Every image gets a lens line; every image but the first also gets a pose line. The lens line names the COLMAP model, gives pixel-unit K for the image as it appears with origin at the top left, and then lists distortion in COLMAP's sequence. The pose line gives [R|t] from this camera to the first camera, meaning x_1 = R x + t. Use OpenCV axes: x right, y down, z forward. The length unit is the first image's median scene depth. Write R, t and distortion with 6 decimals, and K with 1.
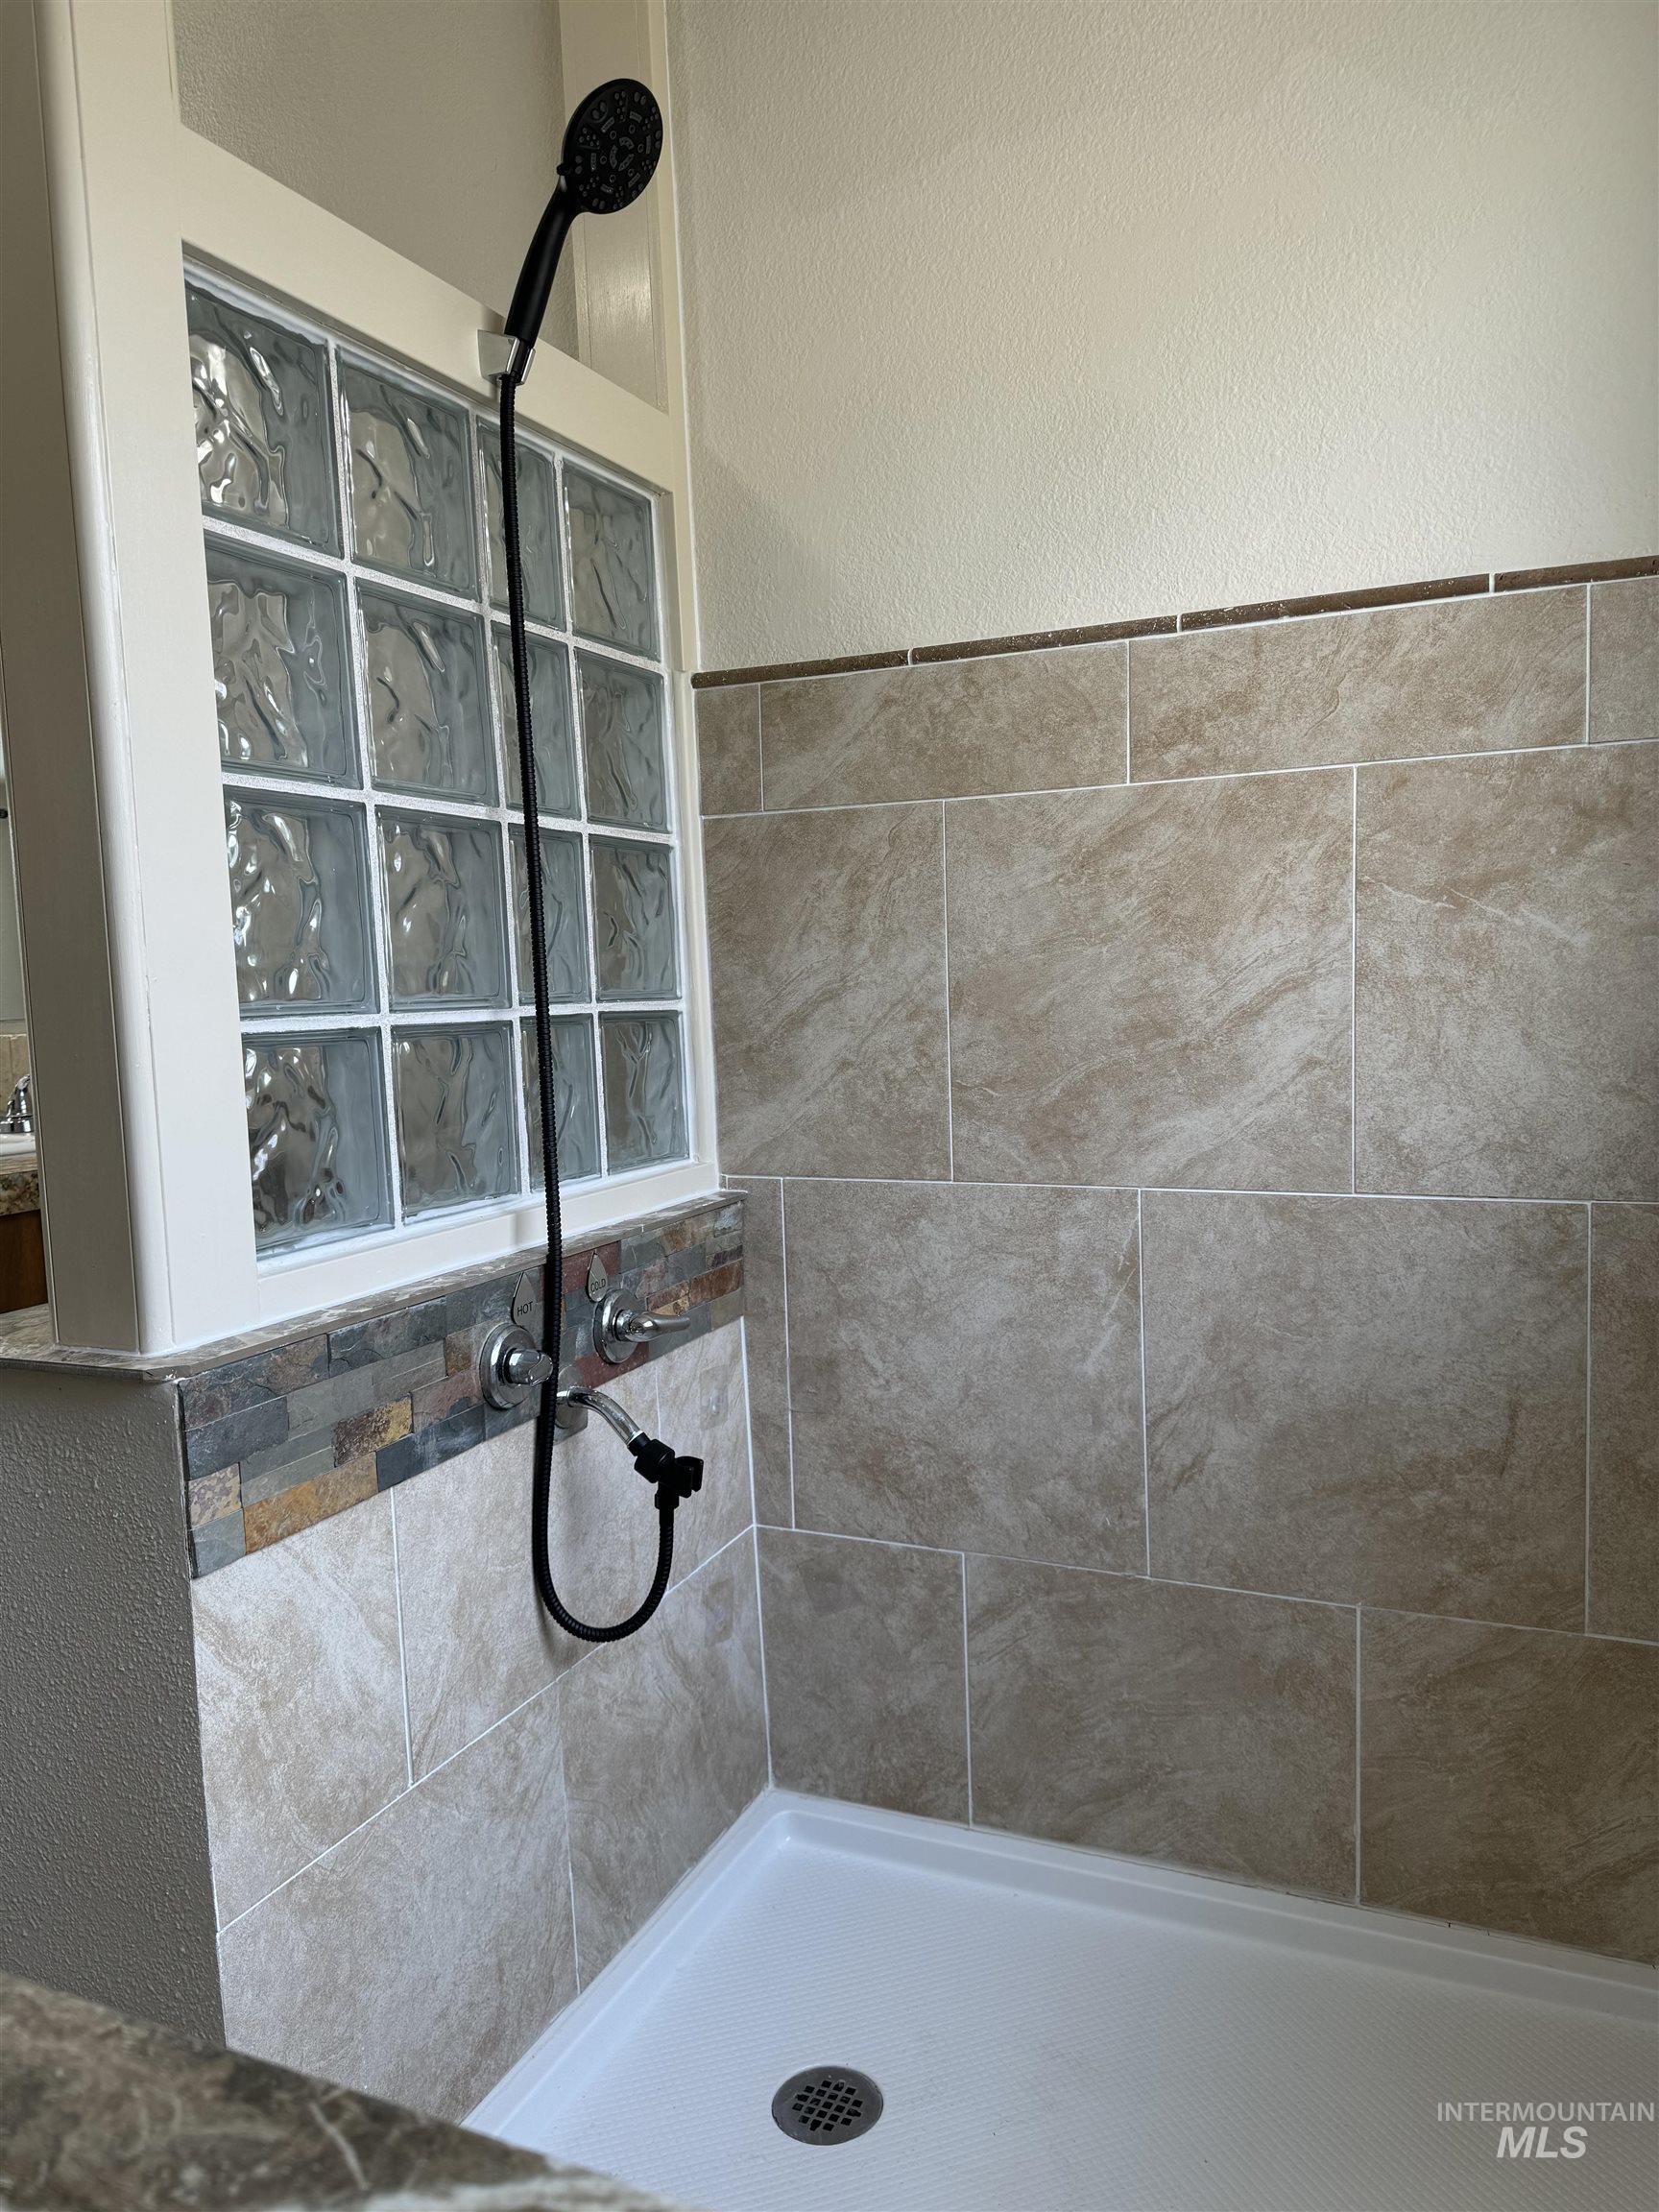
lens RADIAL K [[1543.1, 0, 836.7], [0, 1543.1, 1105.0], [0, 0, 1]] dist [0.181882, -0.407654]
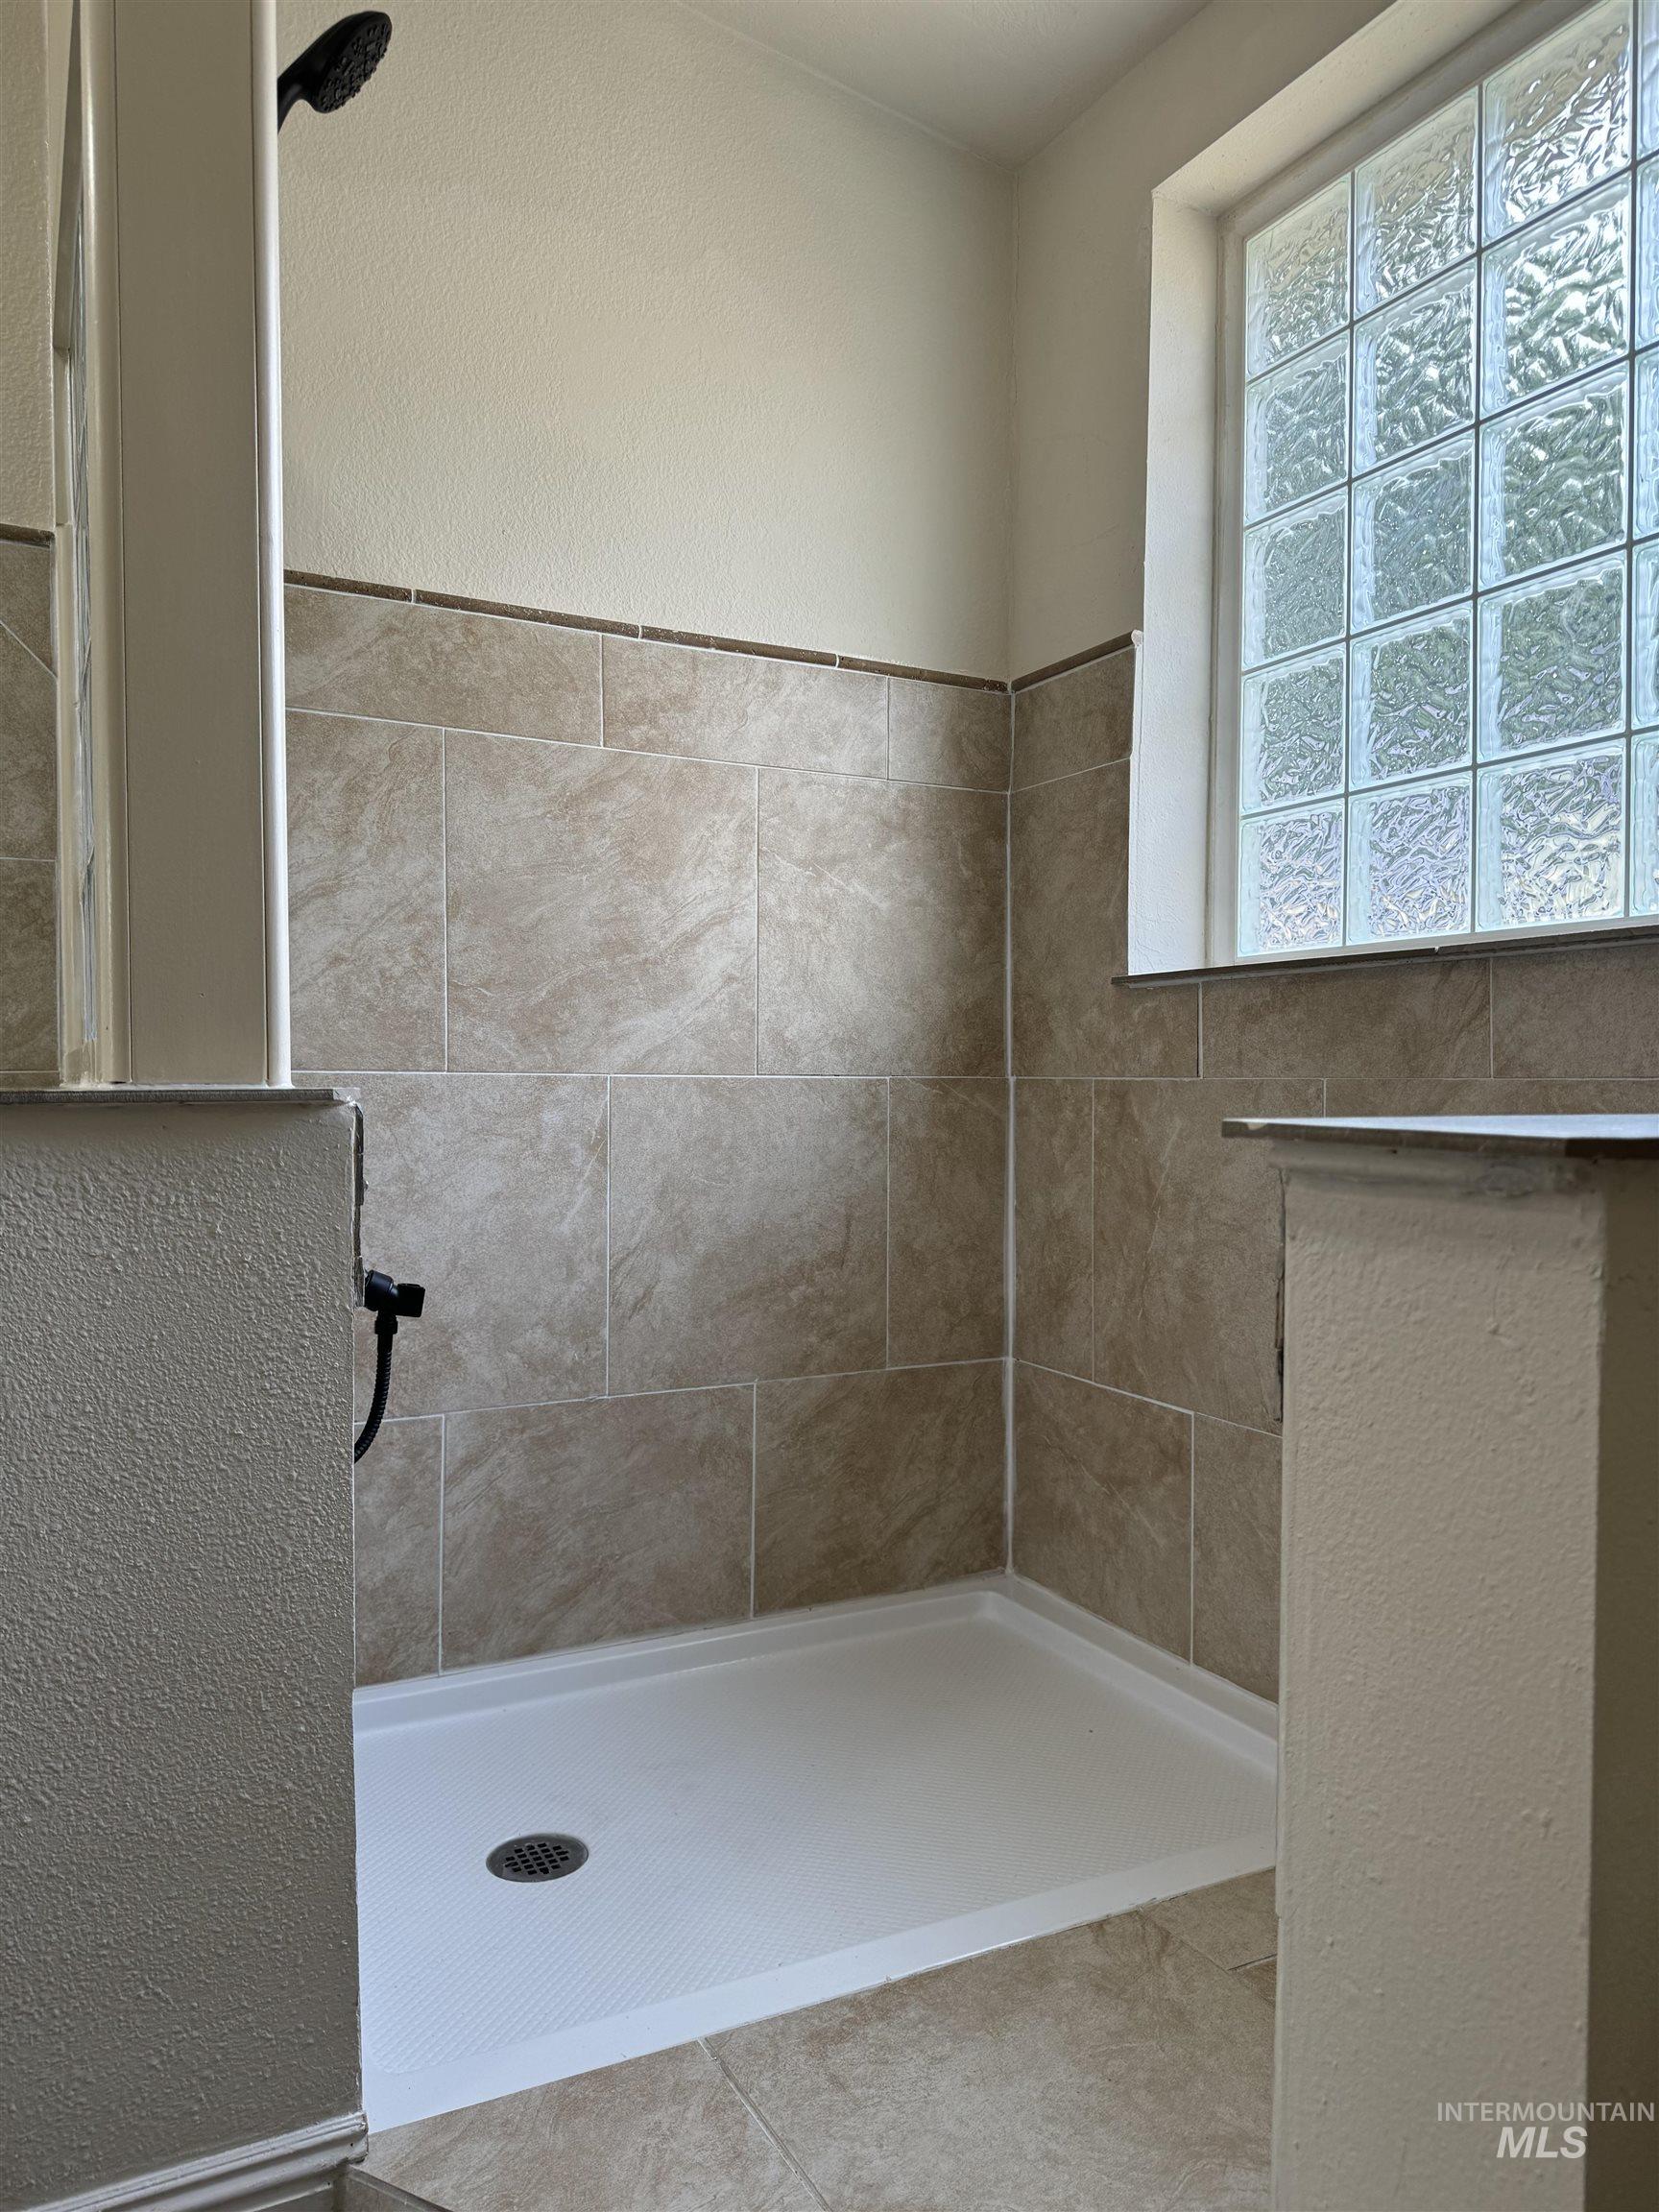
lens RADIAL K [[1543.1, 0, 836.7], [0, 1543.1, 1105.0], [0, 0, 1]] dist [0.181882, -0.407654]
pose [[0.613459, 0.023375, 0.789380, -0.659887], [0.041053, 0.997266, -0.061435, 0.159605], [-0.788659, 0.070095, 0.610823, 0.108642]]
